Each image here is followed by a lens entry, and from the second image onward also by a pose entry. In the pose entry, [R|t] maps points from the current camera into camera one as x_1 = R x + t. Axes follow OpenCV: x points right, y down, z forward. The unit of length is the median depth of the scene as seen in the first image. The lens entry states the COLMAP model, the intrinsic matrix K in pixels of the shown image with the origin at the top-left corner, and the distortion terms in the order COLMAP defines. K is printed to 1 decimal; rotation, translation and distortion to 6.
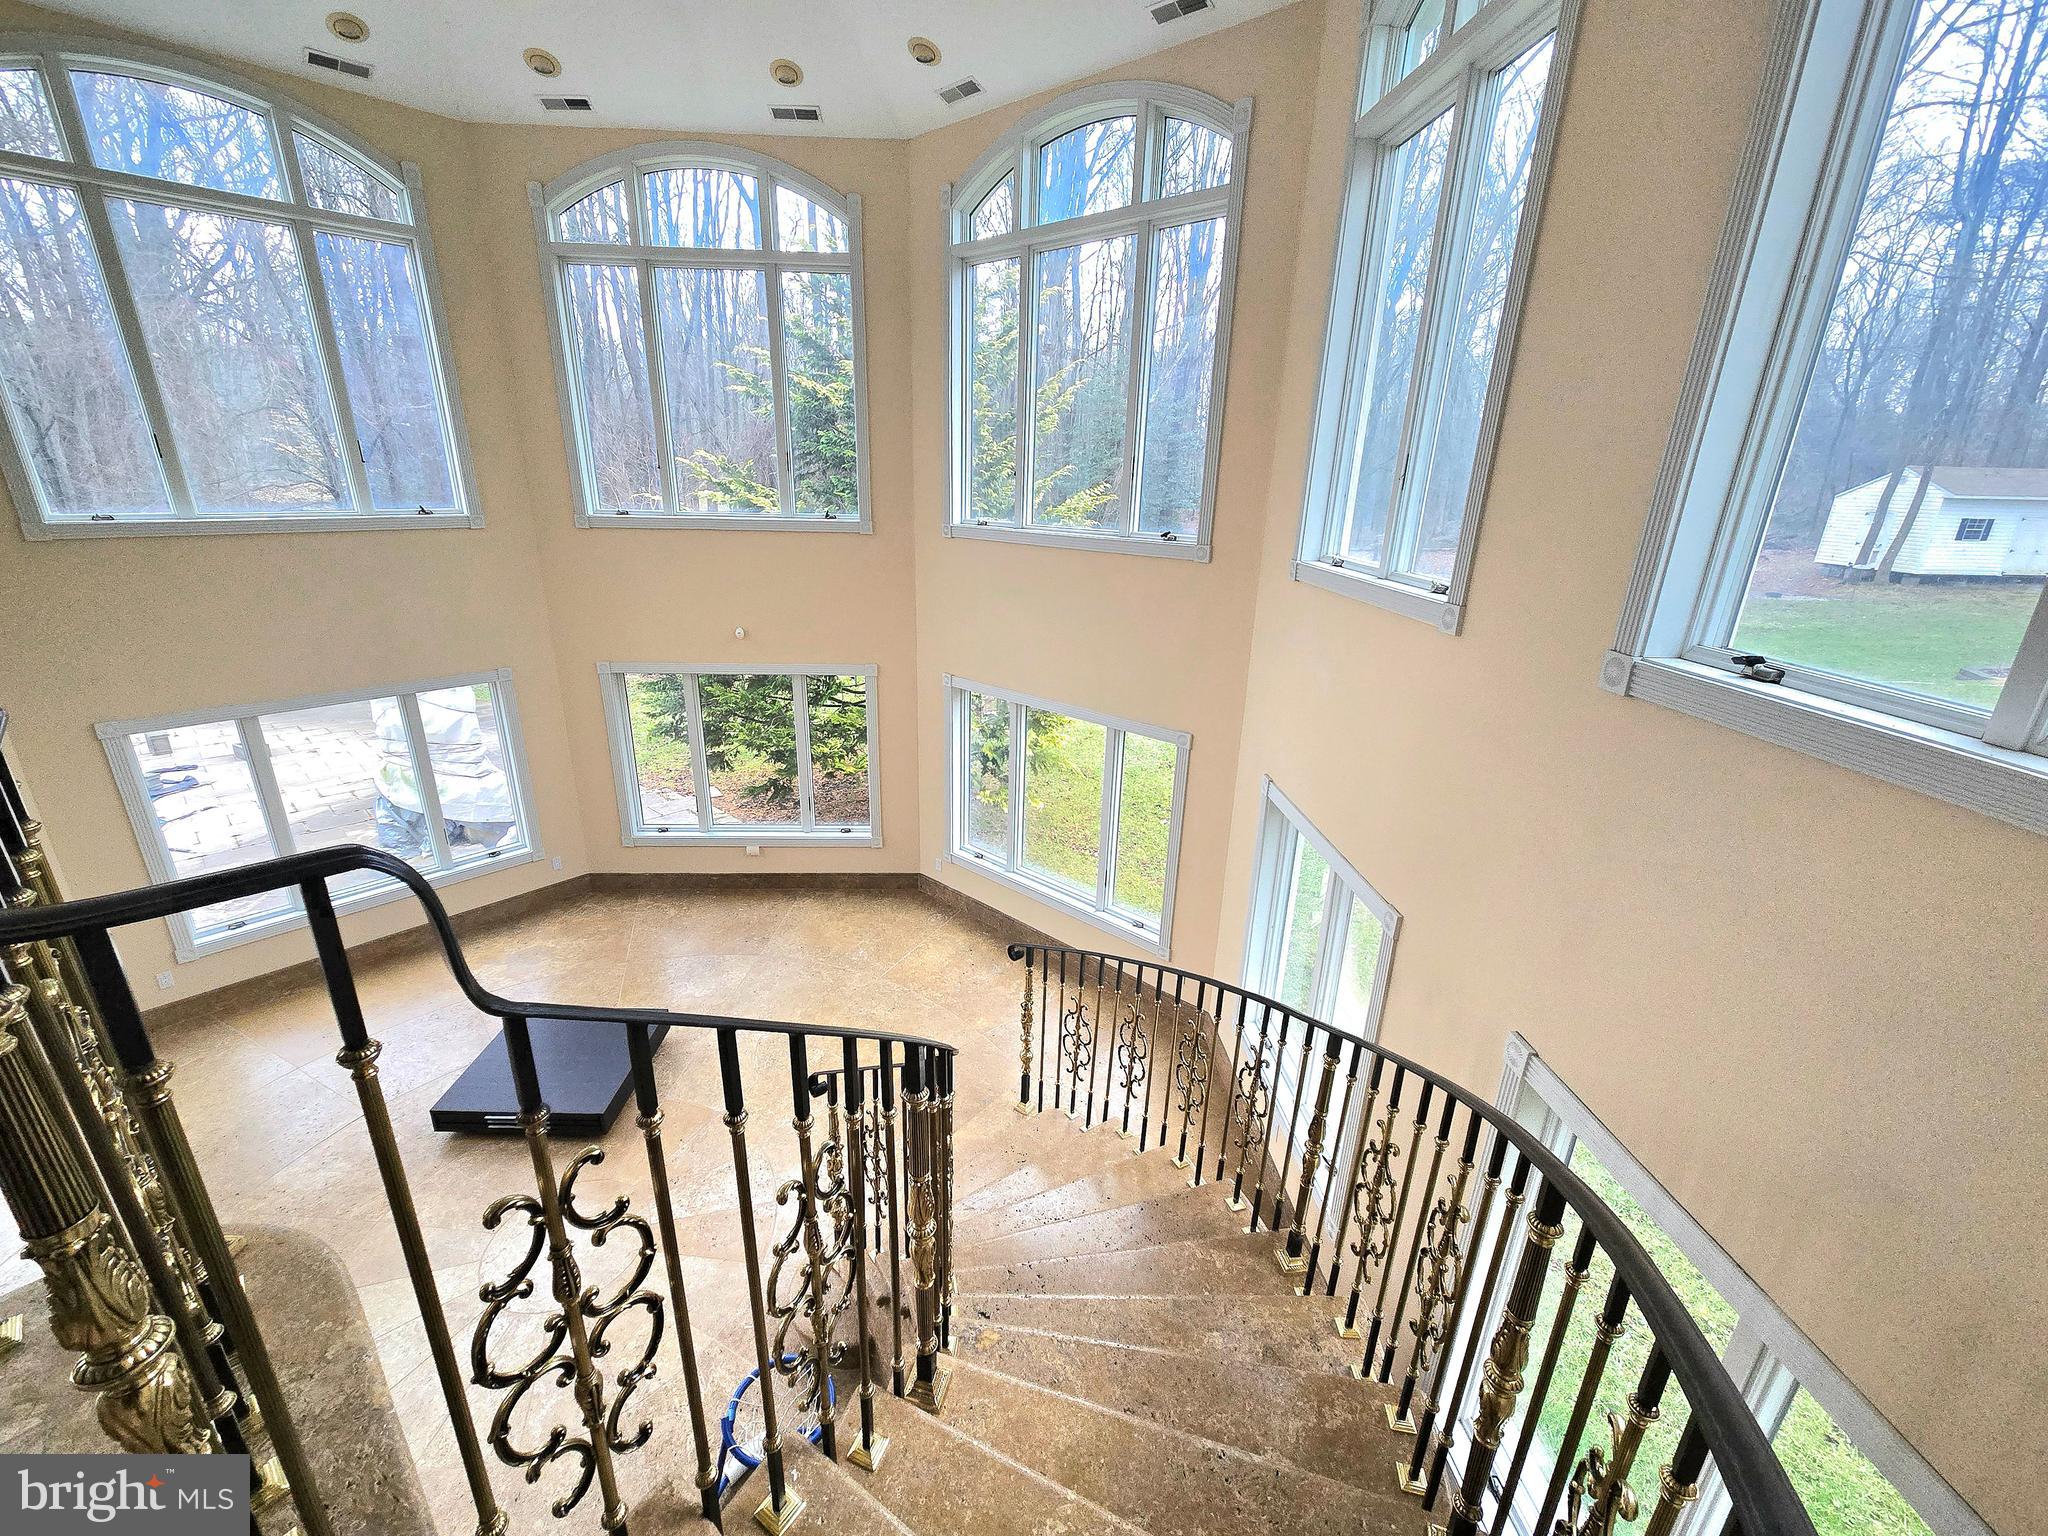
lens RADIAL K [[837.0, 0, 1020.1], [0, 837.0, 770.9], [0, 0, 1]] dist [0.001030, -0.000608]
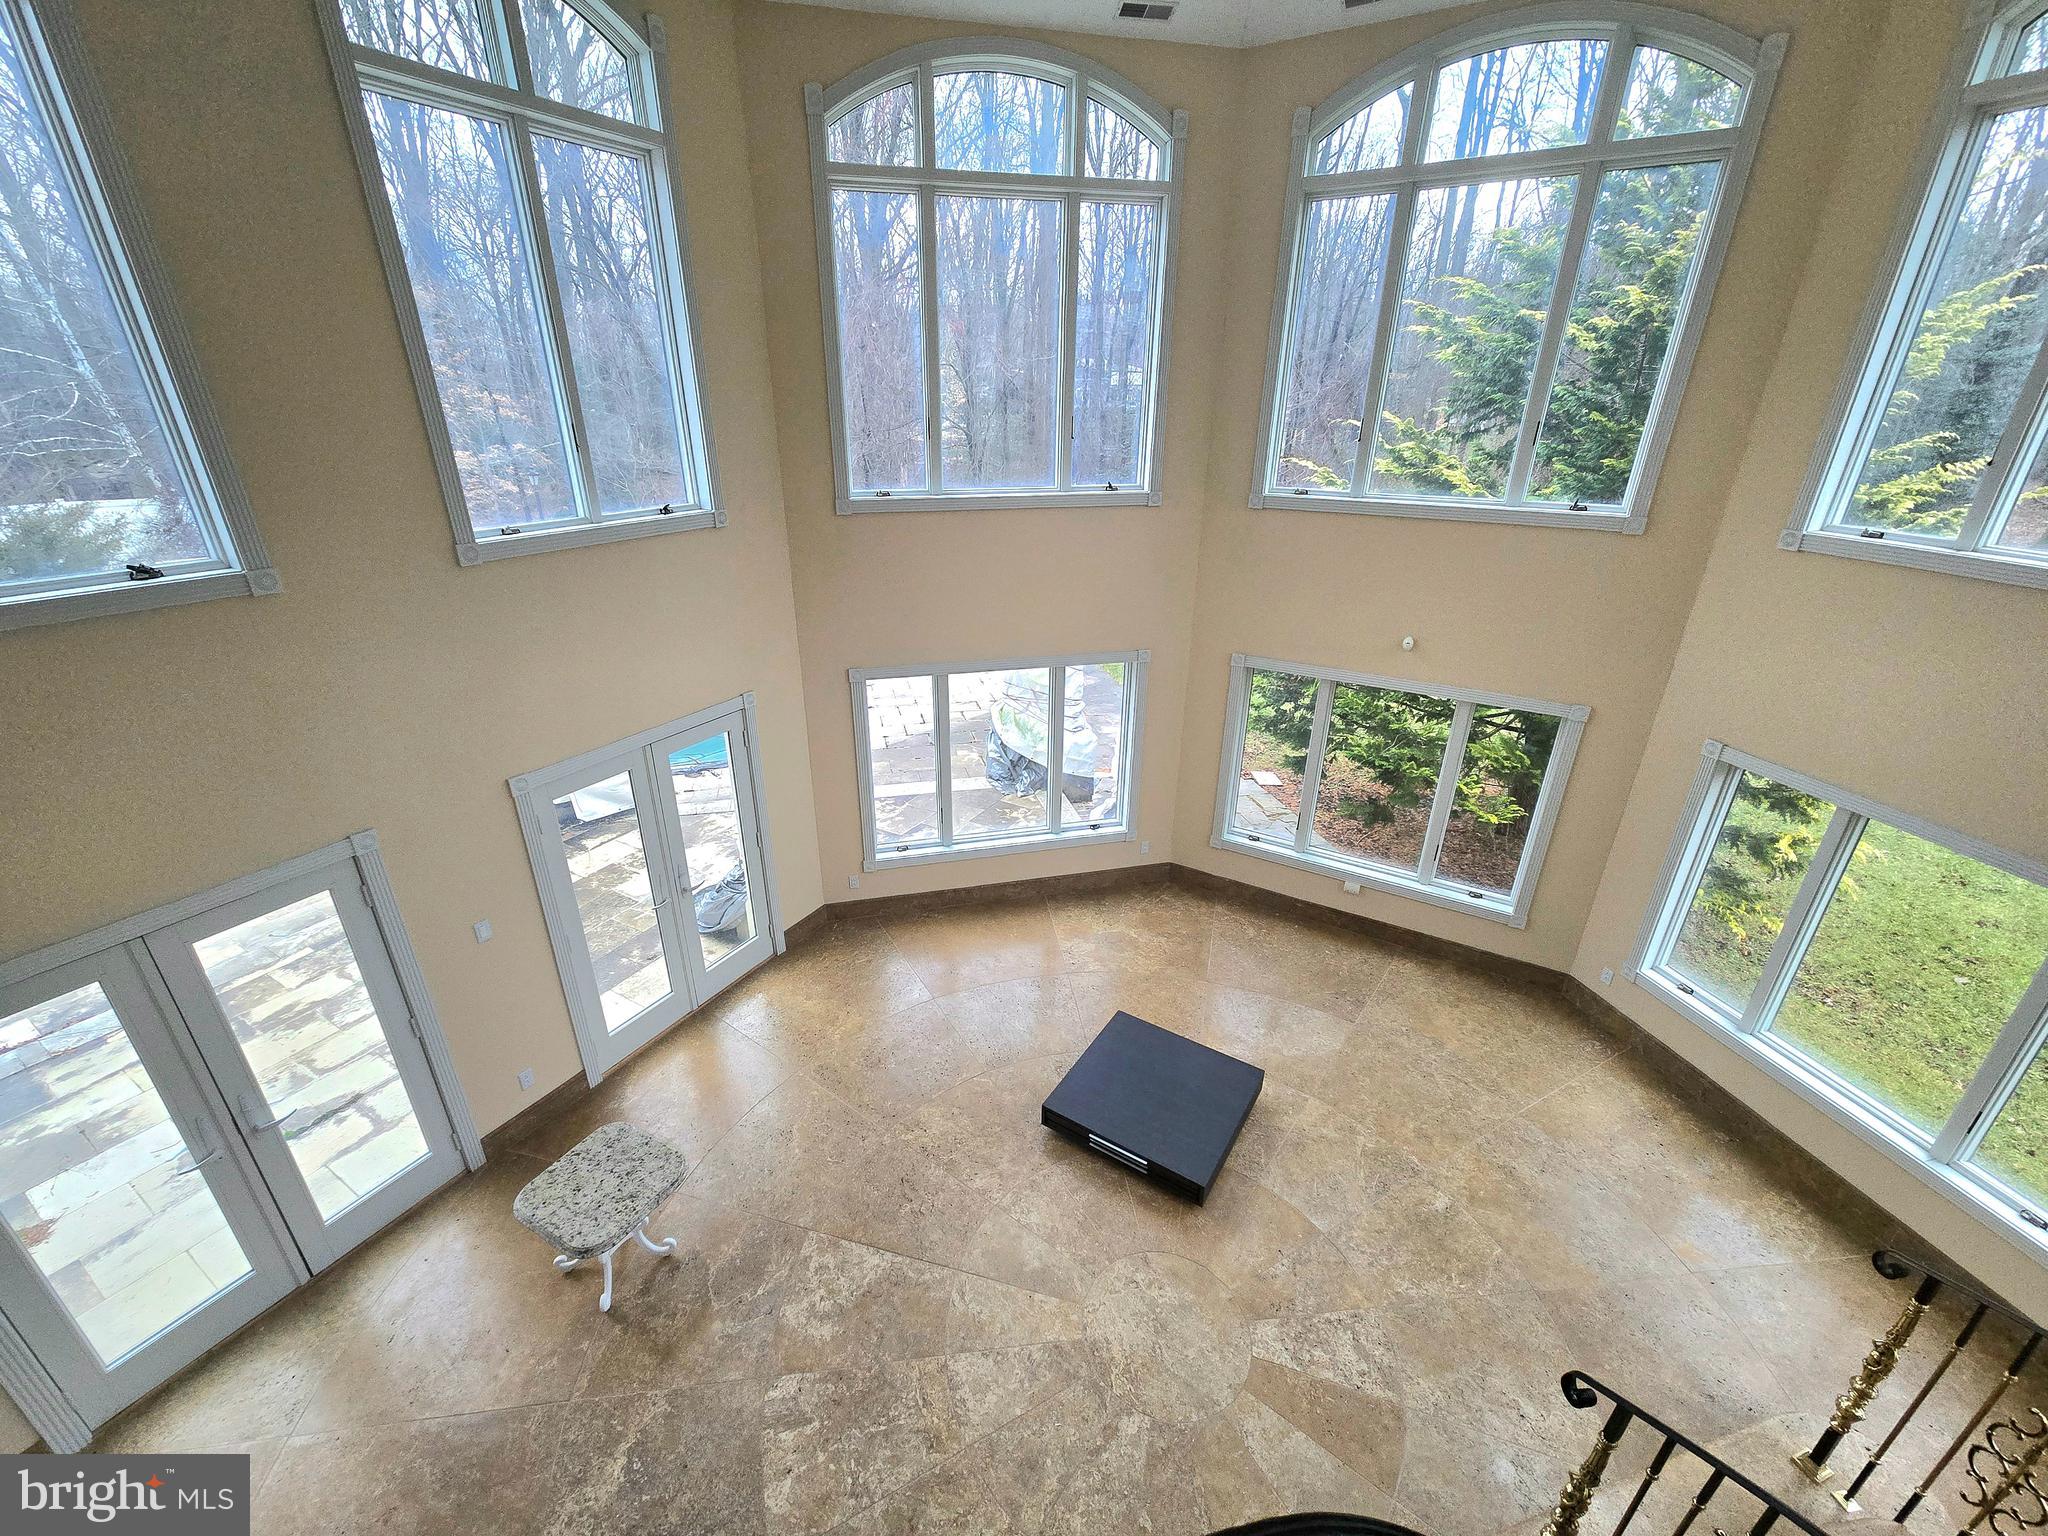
lens RADIAL K [[837.0, 0, 1013.0], [0, 837.0, 765.9], [0, 0, 1]] dist [0.001030, -0.000608]
pose [[0.834600, 0.205169, -0.511222, -0.212821], [-0.169189, 0.978667, 0.116559, -0.076277], [0.524230, -0.010787, 0.851508, 0.087228]]
